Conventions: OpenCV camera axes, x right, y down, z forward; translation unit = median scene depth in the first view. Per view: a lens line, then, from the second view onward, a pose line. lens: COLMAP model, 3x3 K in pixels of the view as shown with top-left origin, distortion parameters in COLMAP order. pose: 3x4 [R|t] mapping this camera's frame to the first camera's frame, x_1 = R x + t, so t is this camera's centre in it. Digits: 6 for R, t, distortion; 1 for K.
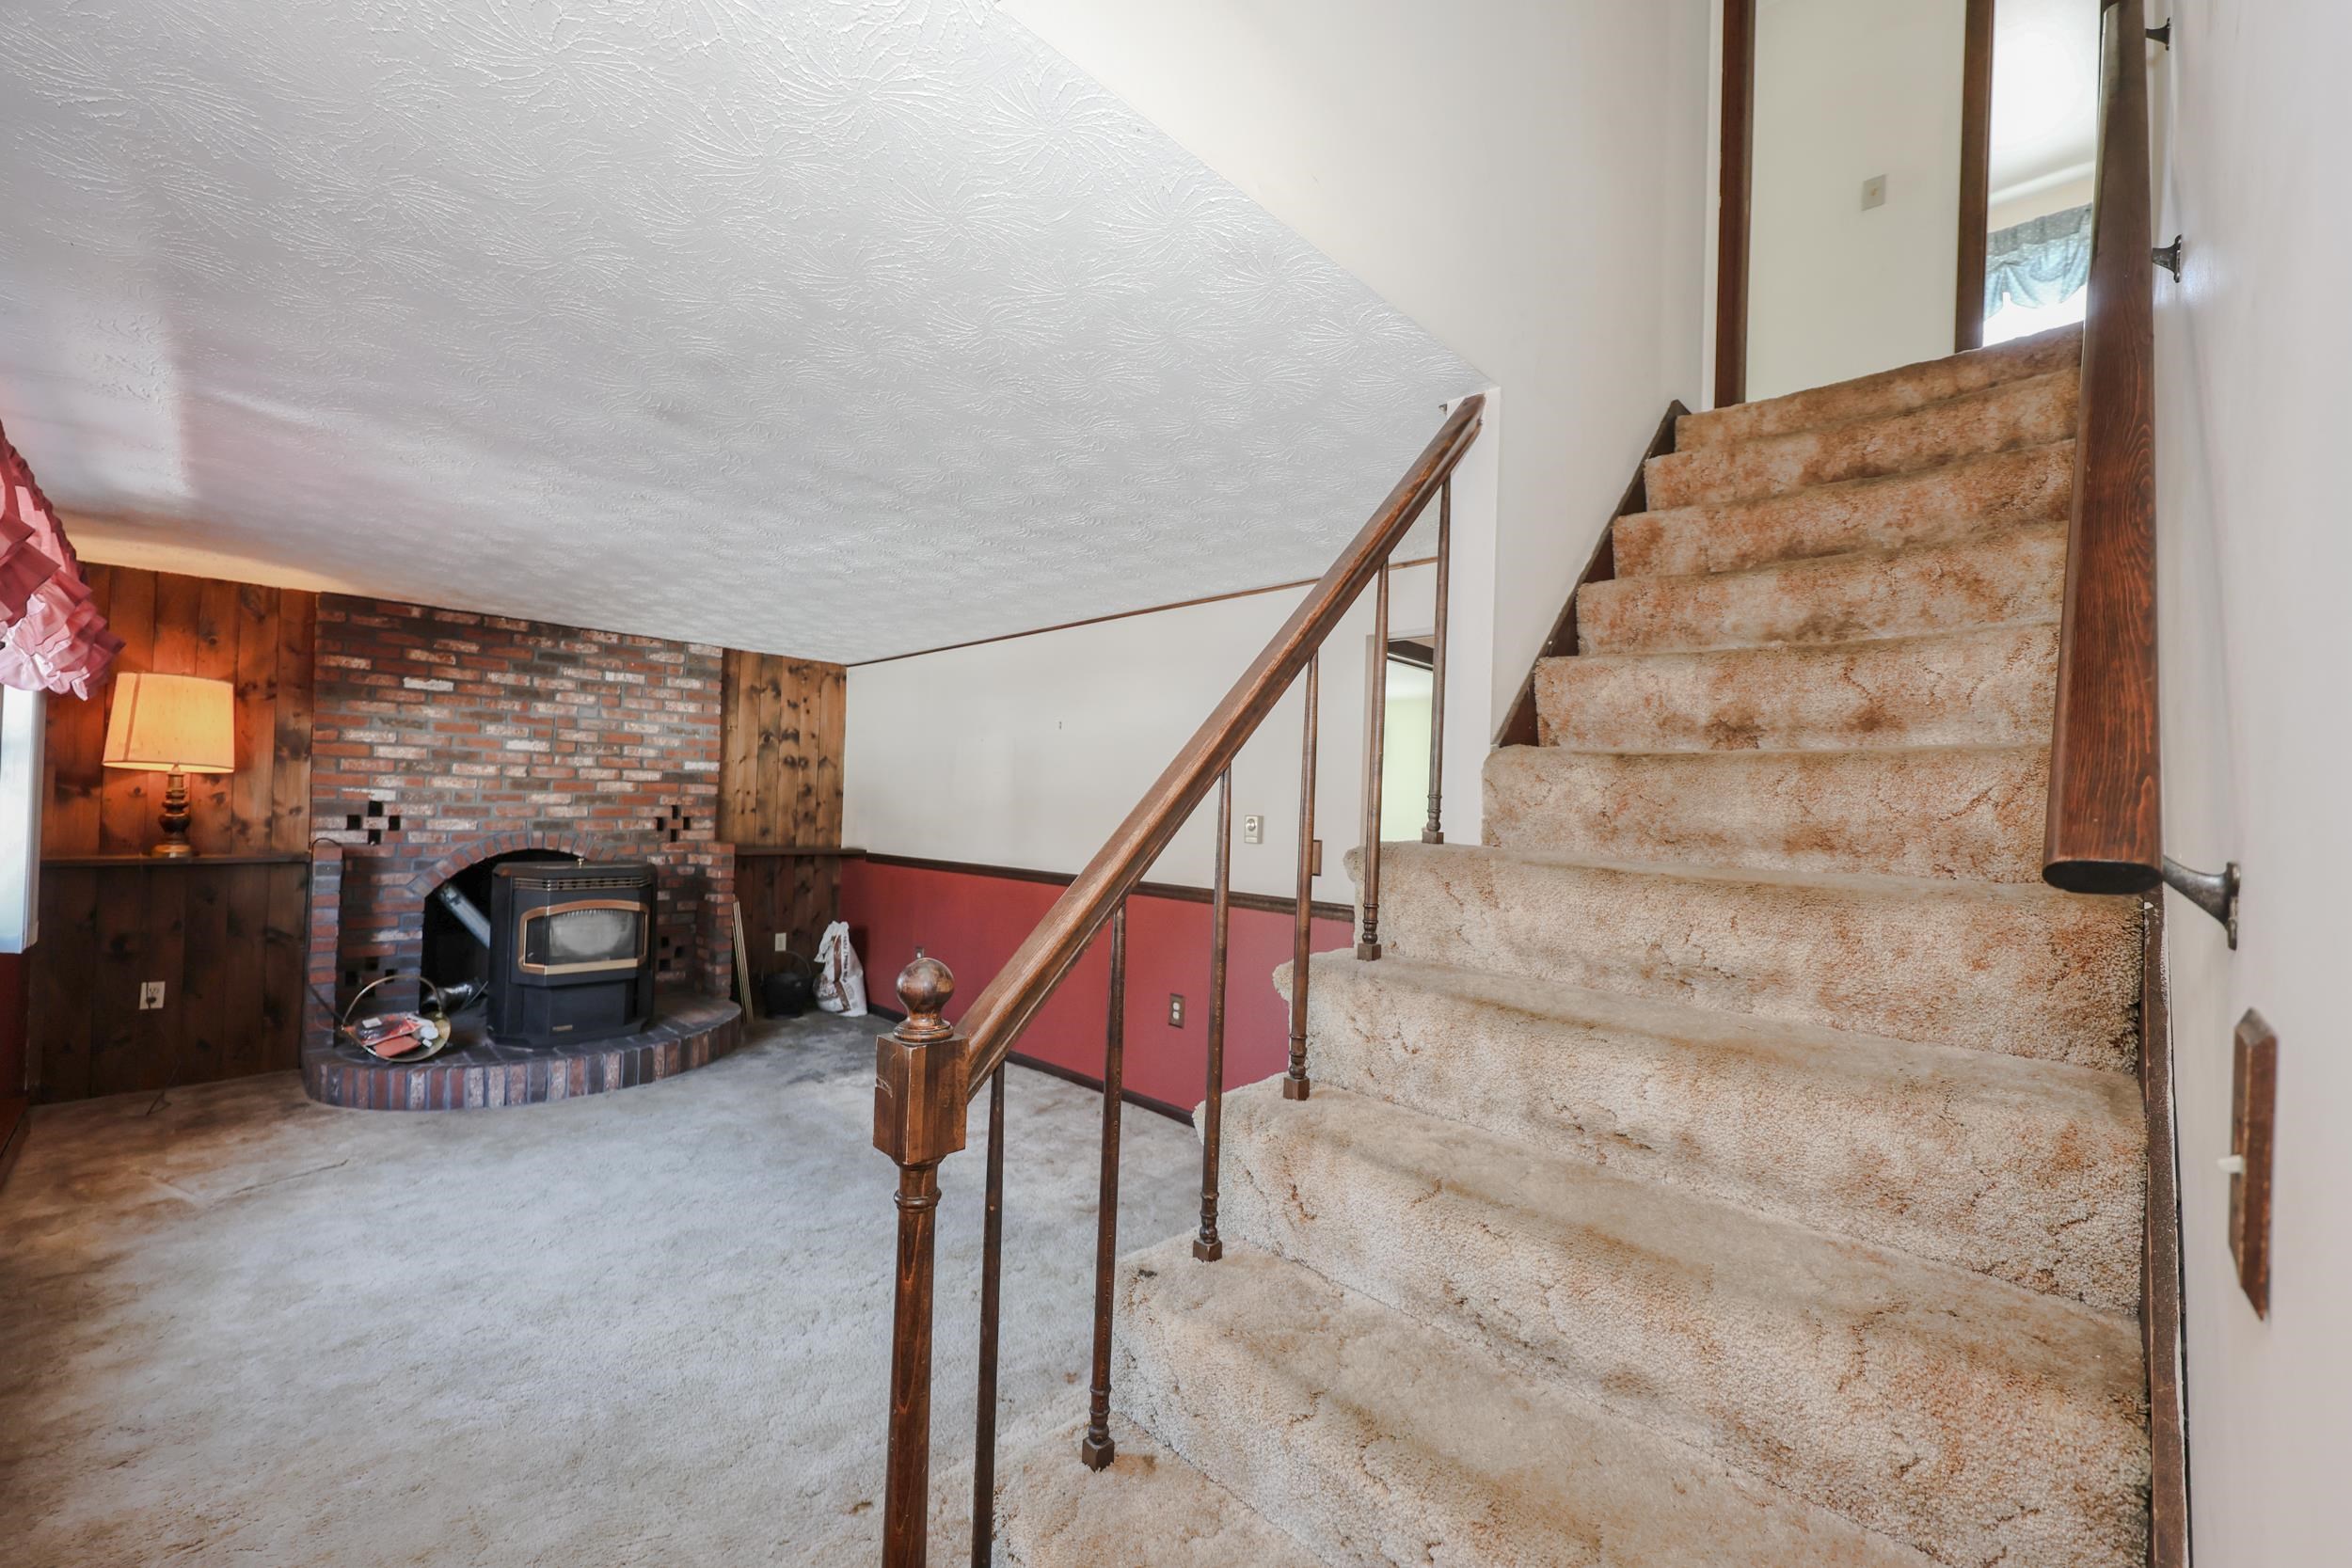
lens RADIAL K [[921.9, 0, 1149.1], [0, 921.9, 792.1], [0, 0, 1]] dist [0.001090, -0.000064]
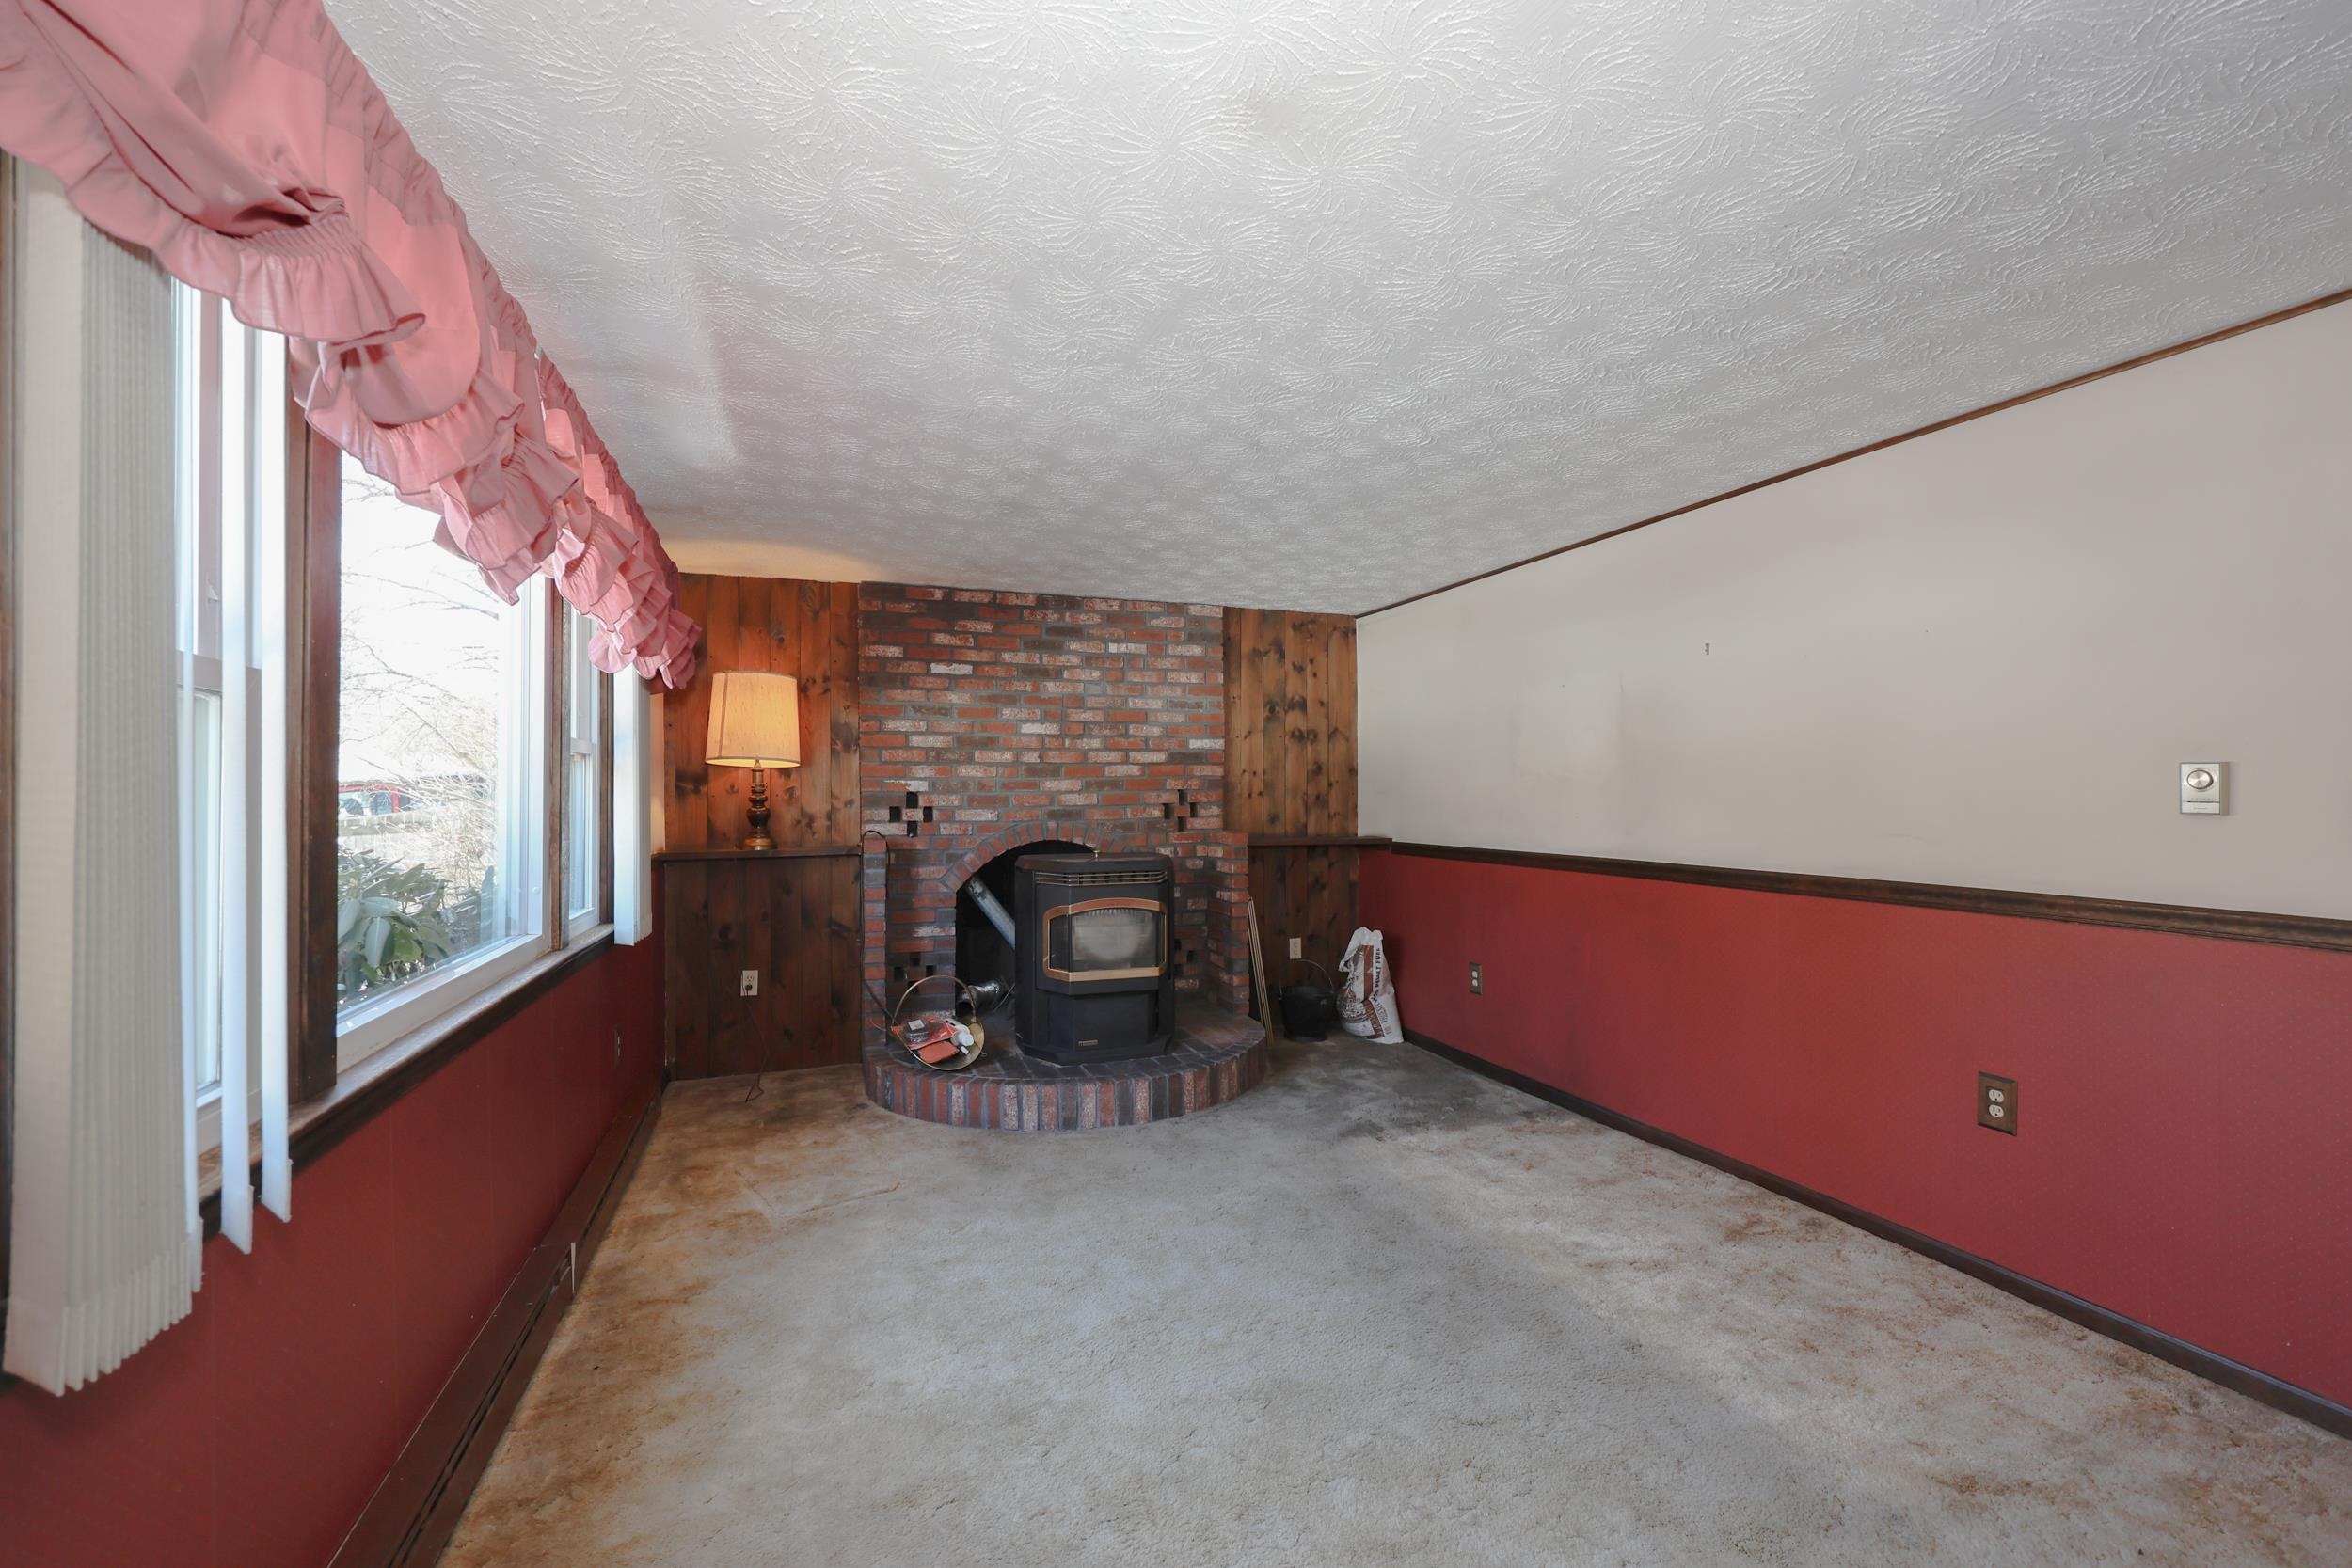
lens RADIAL K [[967.4, 0, 1158.6], [0, 967.4, 785.3], [0, 0, 1]] dist [0.002152, 0.000259]
pose [[0.898776, -0.034508, -0.437049, -0.159614], [0.036017, 0.999339, -0.004837, 0.016892], [0.436927, -0.011394, 0.899425, 0.197535]]
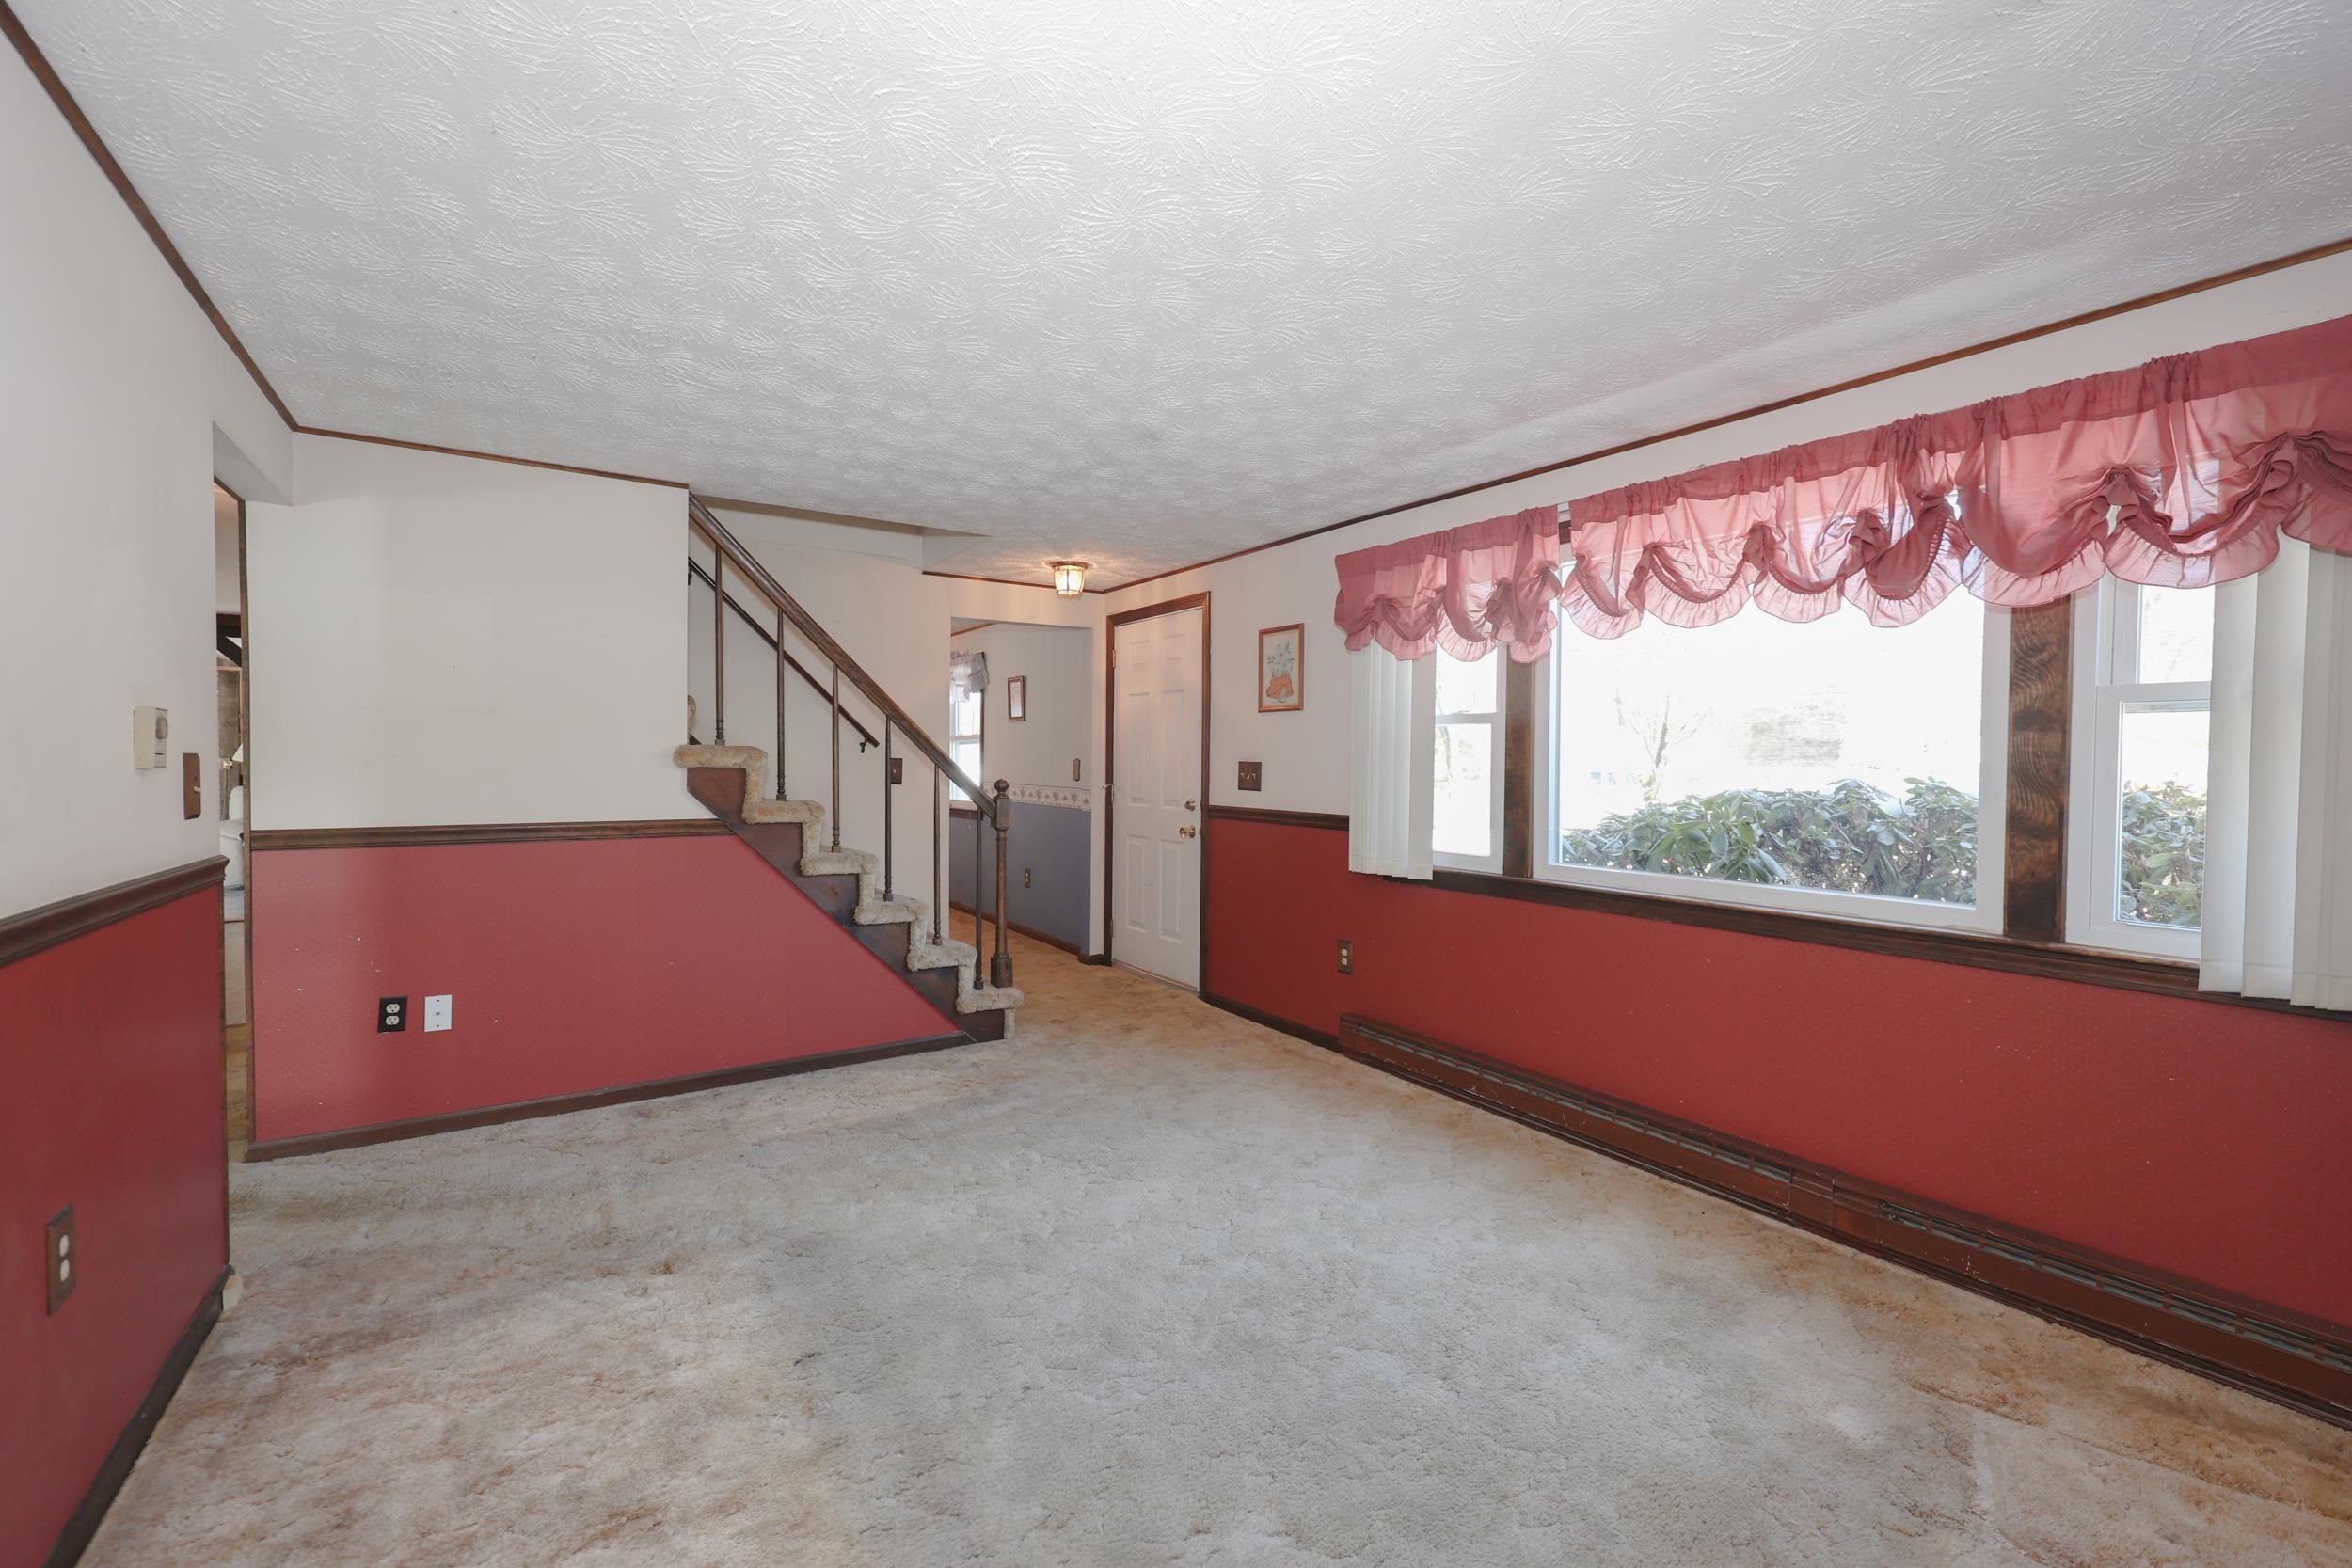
lens RADIAL K [[967.4, 0, 1158.6], [0, 967.4, 785.3], [0, 0, 1]] dist [0.002152, 0.000259]
pose [[-0.977275, -0.044667, 0.207217, -0.408003], [-0.041565, 0.998949, 0.019299, 0.030439], [-0.207861, 0.010248, -0.978105, 1.154030]]
